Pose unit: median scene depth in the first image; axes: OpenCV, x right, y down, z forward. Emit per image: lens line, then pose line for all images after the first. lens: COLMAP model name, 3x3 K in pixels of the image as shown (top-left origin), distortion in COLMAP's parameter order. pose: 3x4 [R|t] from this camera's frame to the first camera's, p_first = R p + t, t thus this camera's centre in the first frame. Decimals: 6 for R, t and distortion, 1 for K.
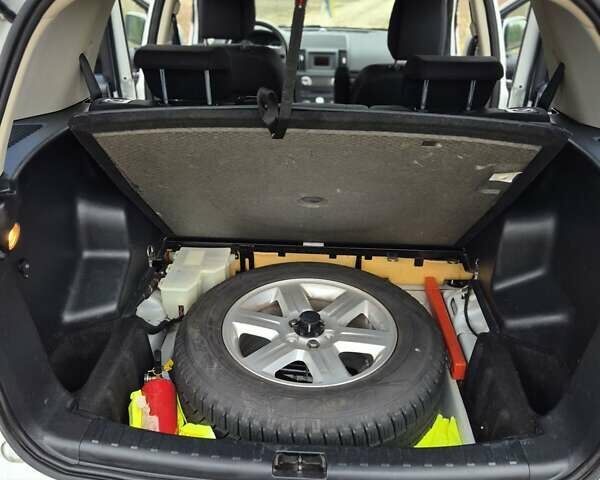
lens RADIAL K [[567.8, 0, 301.2], [0, 567.8, 244.1], [0, 0, 1]] dist [0.003542, 0.068855]
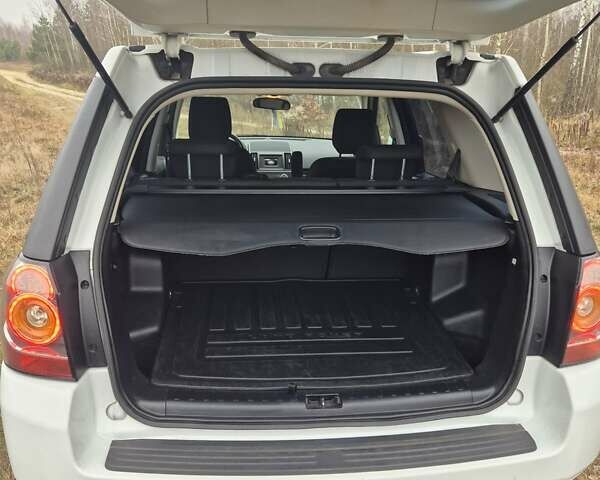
lens RADIAL K [[562.9, 0, 300.0], [0, 562.9, 240.0], [0, 0, 1]] dist [-0.004122, 0.004204]
pose [[0.988417, -0.034963, 0.147677, -0.188241], [0.063648, 0.978885, -0.194250, 0.183991], [-0.137767, 0.201399, 0.969772, -0.337574]]
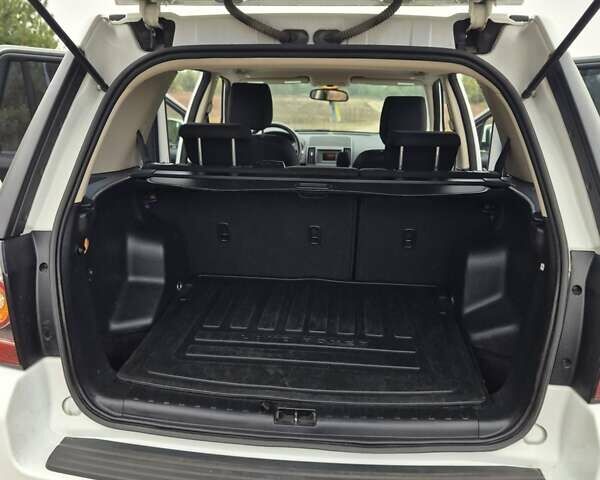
lens RADIAL K [[562.9, 0, 300.0], [0, 562.9, 240.0], [0, 0, 1]] dist [-0.004122, 0.004204]
pose [[0.999475, 0.008572, -0.031238, 0.030687], [-0.014865, 0.978191, -0.207173, 0.186630], [0.028780, 0.207528, 0.977806, -0.214839]]
